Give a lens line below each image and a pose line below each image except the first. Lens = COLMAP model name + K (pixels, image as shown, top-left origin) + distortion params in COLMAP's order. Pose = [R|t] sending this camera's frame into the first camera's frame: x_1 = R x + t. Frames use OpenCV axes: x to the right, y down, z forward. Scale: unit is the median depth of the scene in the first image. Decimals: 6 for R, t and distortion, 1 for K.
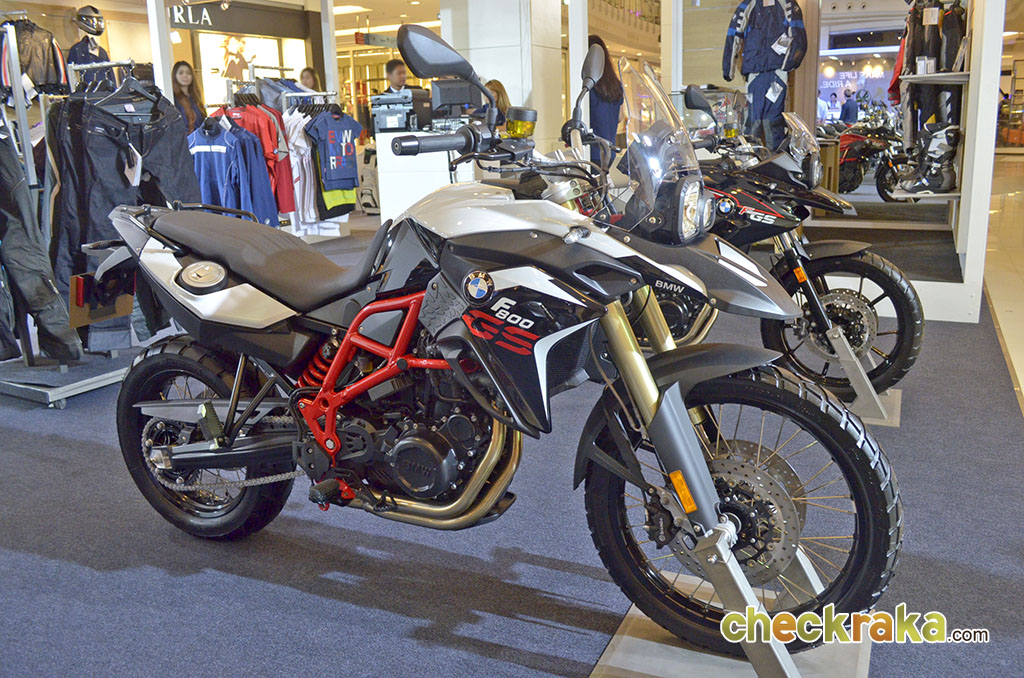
lens RADIAL K [[889.5, 0, 513.0], [0, 889.5, 337.0], [0, 0, 1]] dist [-0.073963, -0.001952]
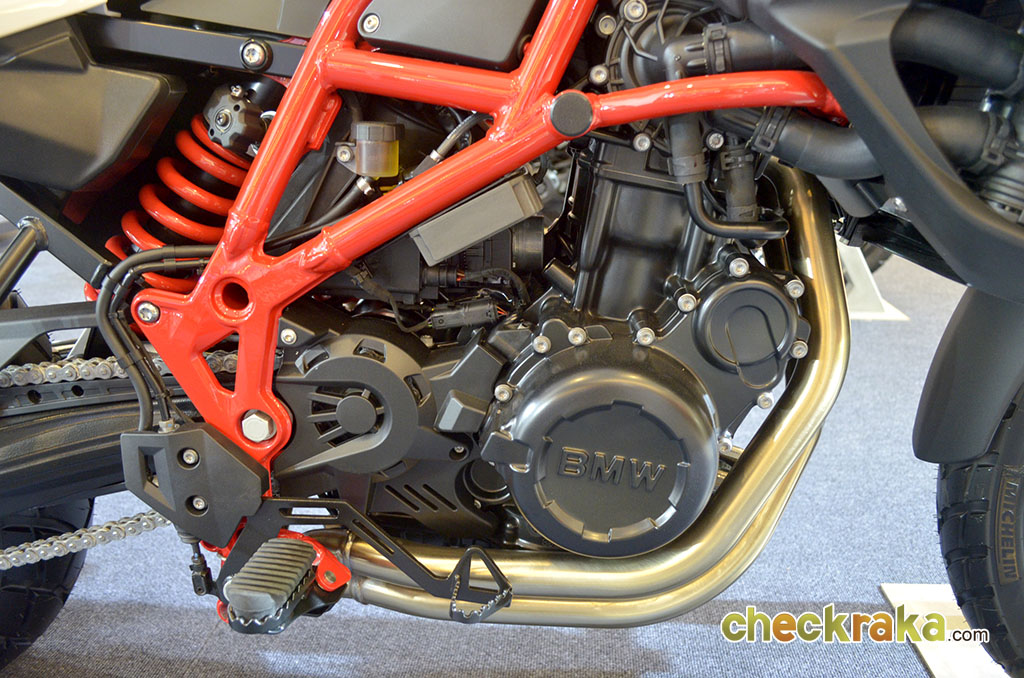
lens RADIAL K [[780.7, 0, 512.0], [0, 780.7, 337.0], [0, 0, 1]] dist [-0.068745, 0.001941]
pose [[0.929667, -0.088638, 0.357579, -0.220539], [0.067274, 0.995150, 0.071774, 0.076305], [-0.362206, -0.042670, 0.931121, 0.721437]]
